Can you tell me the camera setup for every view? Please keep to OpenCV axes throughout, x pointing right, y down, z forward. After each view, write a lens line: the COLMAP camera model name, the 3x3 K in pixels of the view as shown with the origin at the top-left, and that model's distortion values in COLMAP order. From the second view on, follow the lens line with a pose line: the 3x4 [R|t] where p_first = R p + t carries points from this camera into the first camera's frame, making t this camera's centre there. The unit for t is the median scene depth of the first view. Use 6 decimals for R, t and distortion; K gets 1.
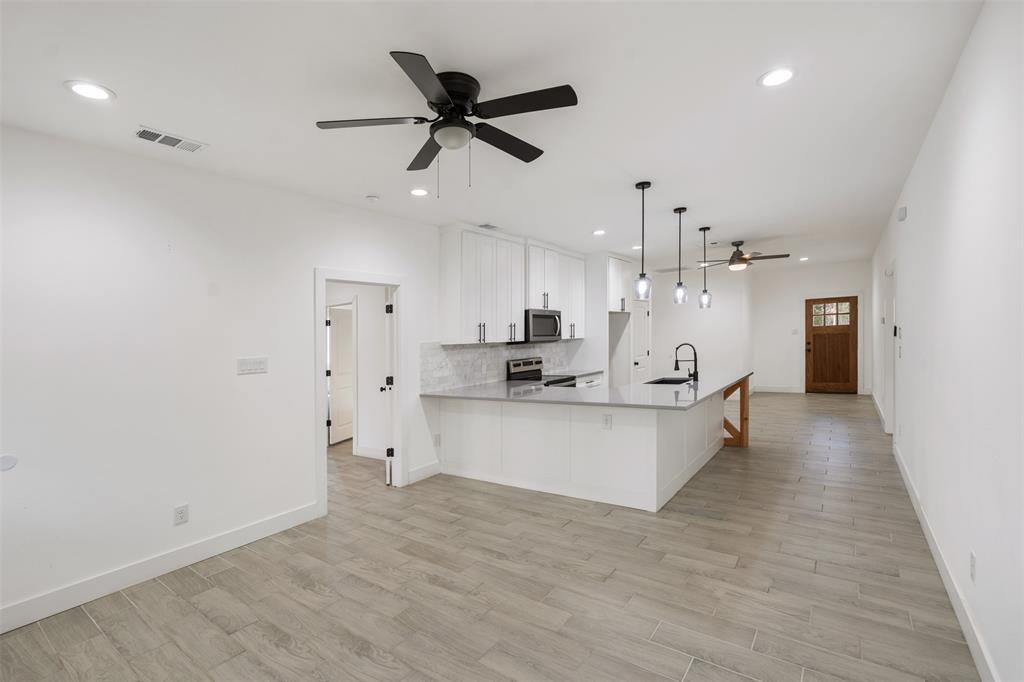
lens RADIAL K [[454.9, 0, 509.2], [0, 454.9, 378.6], [0, 0, 1]] dist [-0.001900, -0.000183]
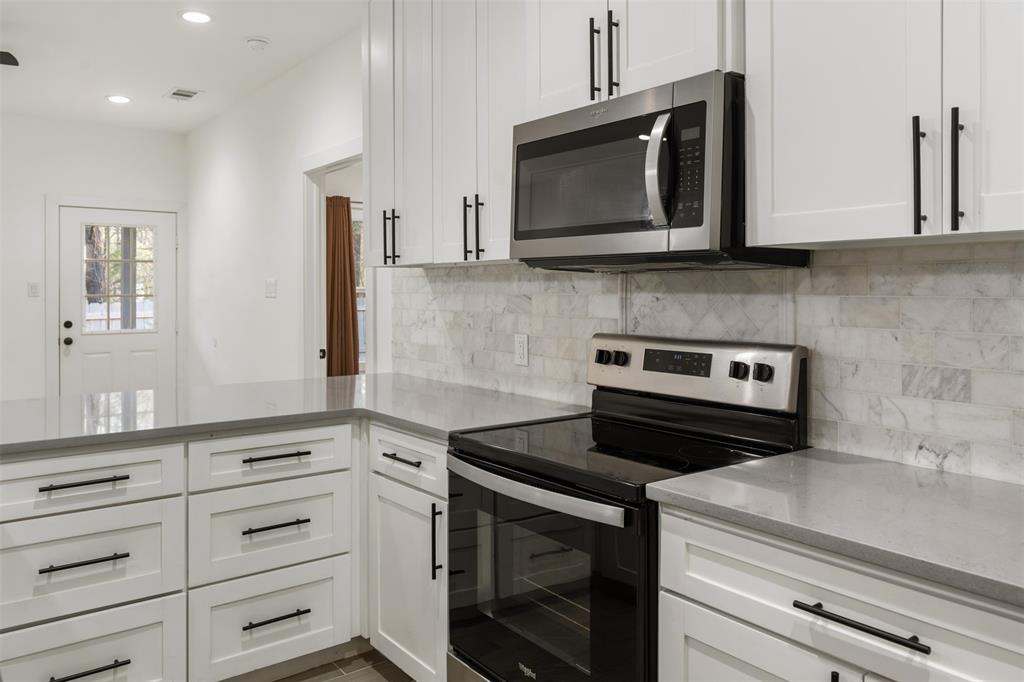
lens RADIAL K [[759.5, 0, 511.3], [0, 759.5, 295.4], [0, 0, 1]] dist [0.000551, -0.001315]
pose [[-0.278059, 0.050035, -0.959260, 0.441829], [-0.069390, 0.994987, 0.072013, -0.093560], [0.958054, 0.086587, -0.273193, 1.129542]]
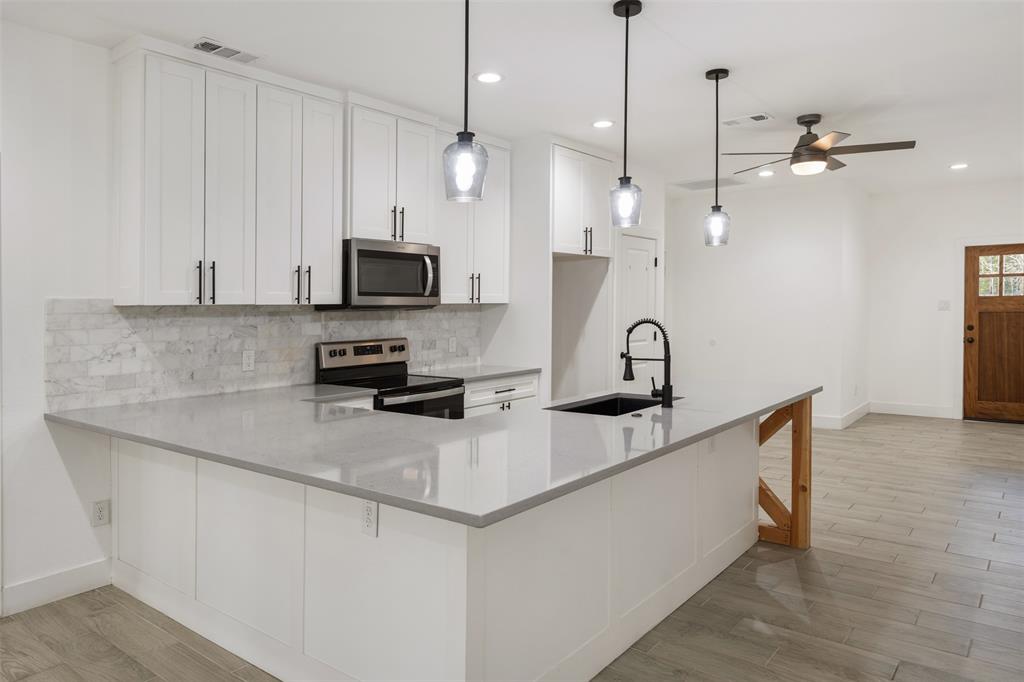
lens RADIAL K [[680.4, 0, 497.6], [0, 680.4, 346.2], [0, 0, 1]] dist [0.000413, 0.001980]
pose [[0.998424, 0.034048, -0.044608, 0.237374], [-0.035242, 0.999034, -0.026263, -0.025709], [0.043671, 0.027794, 0.998659, 0.295470]]
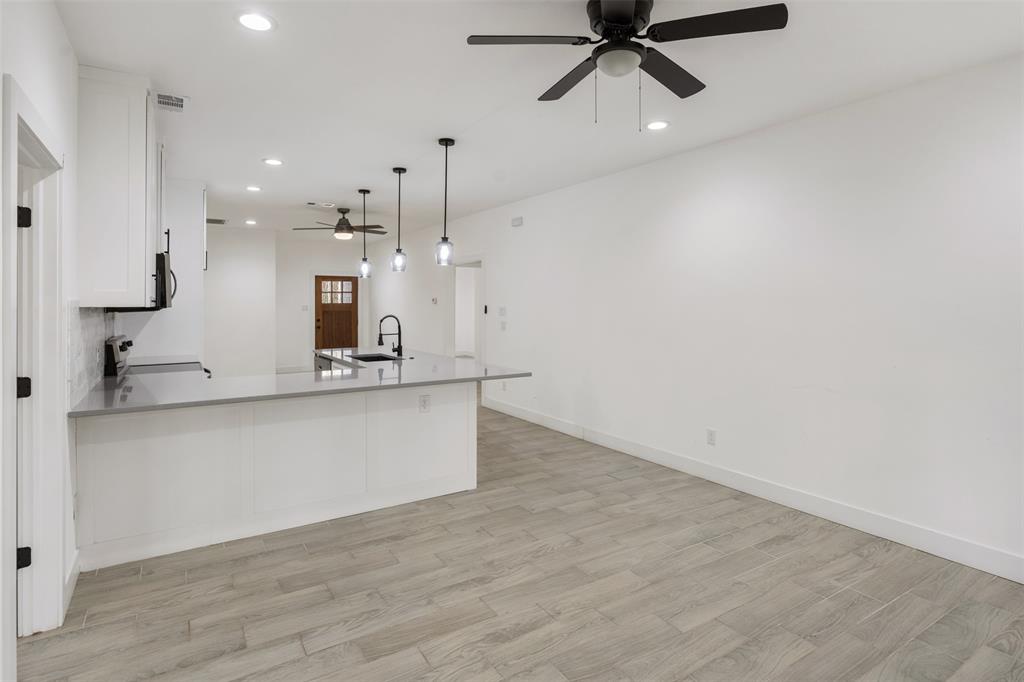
lens RADIAL K [[532.4, 0, 512.4], [0, 532.4, 356.5], [0, 0, 1]] dist [0.000404, 0.000183]
pose [[0.373752, -0.048490, 0.926260, -0.446290], [0.062940, 0.997657, 0.026831, -0.006991], [-0.925391, 0.048271, 0.375928, 0.320997]]
